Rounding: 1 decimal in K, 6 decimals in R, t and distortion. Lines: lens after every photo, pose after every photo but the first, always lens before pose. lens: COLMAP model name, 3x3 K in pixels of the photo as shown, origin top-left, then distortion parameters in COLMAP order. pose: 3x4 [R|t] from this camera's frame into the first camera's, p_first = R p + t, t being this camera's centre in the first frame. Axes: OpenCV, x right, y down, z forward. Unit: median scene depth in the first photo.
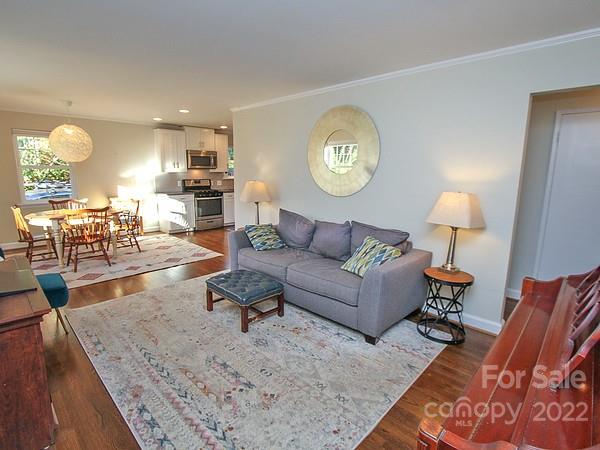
lens RADIAL K [[311.1, 0, 294.7], [0, 311.1, 226.0], [0, 0, 1]] dist [-0.026960, 0.007497]
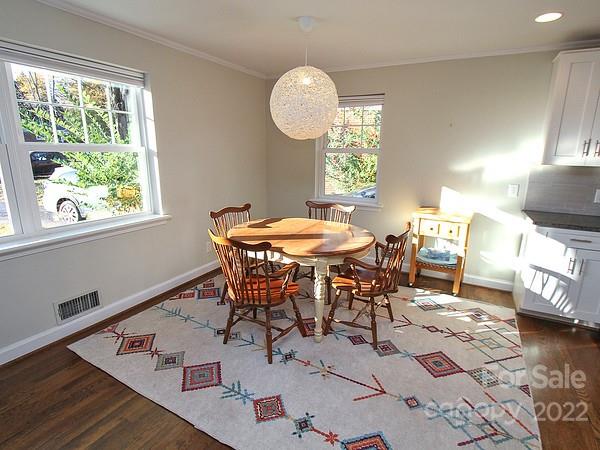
lens RADIAL K [[311.1, 0, 309.1], [0, 311.1, 227.8], [0, 0, 1]] dist [-0.026960, 0.007497]
pose [[0.292802, 0.223470, -0.929692, -0.121299], [-0.180032, 0.967800, 0.175930, -0.103339], [0.939072, 0.115861, 0.323606, 0.560041]]
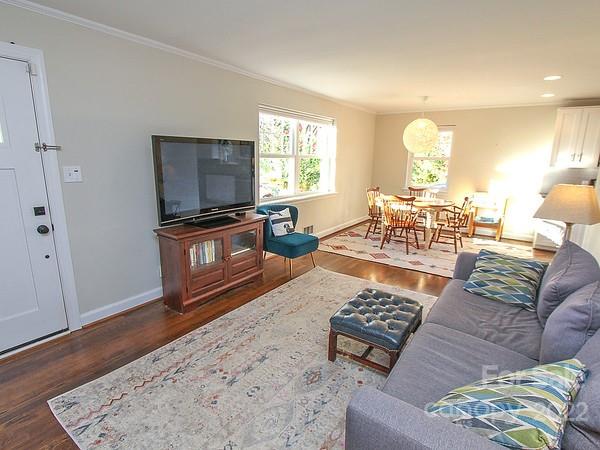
lens RADIAL K [[311.1, 0, 296.2], [0, 311.1, 227.5], [0, 0, 1]] dist [-0.026960, 0.007497]
pose [[0.157862, 0.209549, -0.964971, 0.206694], [-0.186857, 0.965908, 0.179184, -0.046618], [0.969620, 0.152026, 0.191636, 0.271497]]
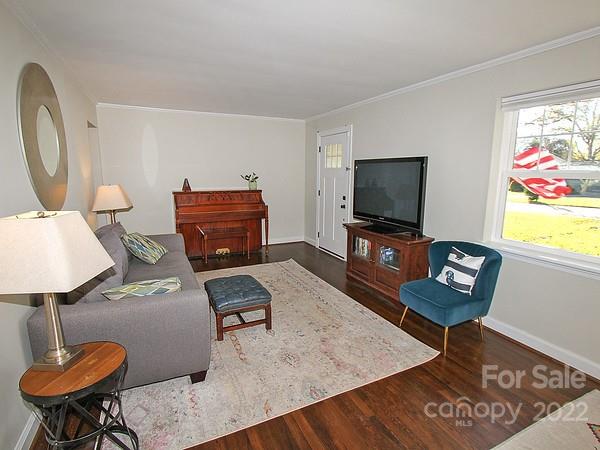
lens RADIAL K [[311.1, 0, 299.4], [0, 311.1, 227.3], [0, 0, 1]] dist [-0.026960, 0.007497]
pose [[-0.938904, -0.074637, 0.335990, -0.282875], [0.048702, 0.937571, 0.344368, -0.139234], [-0.340717, 0.339692, -0.876653, 0.736147]]
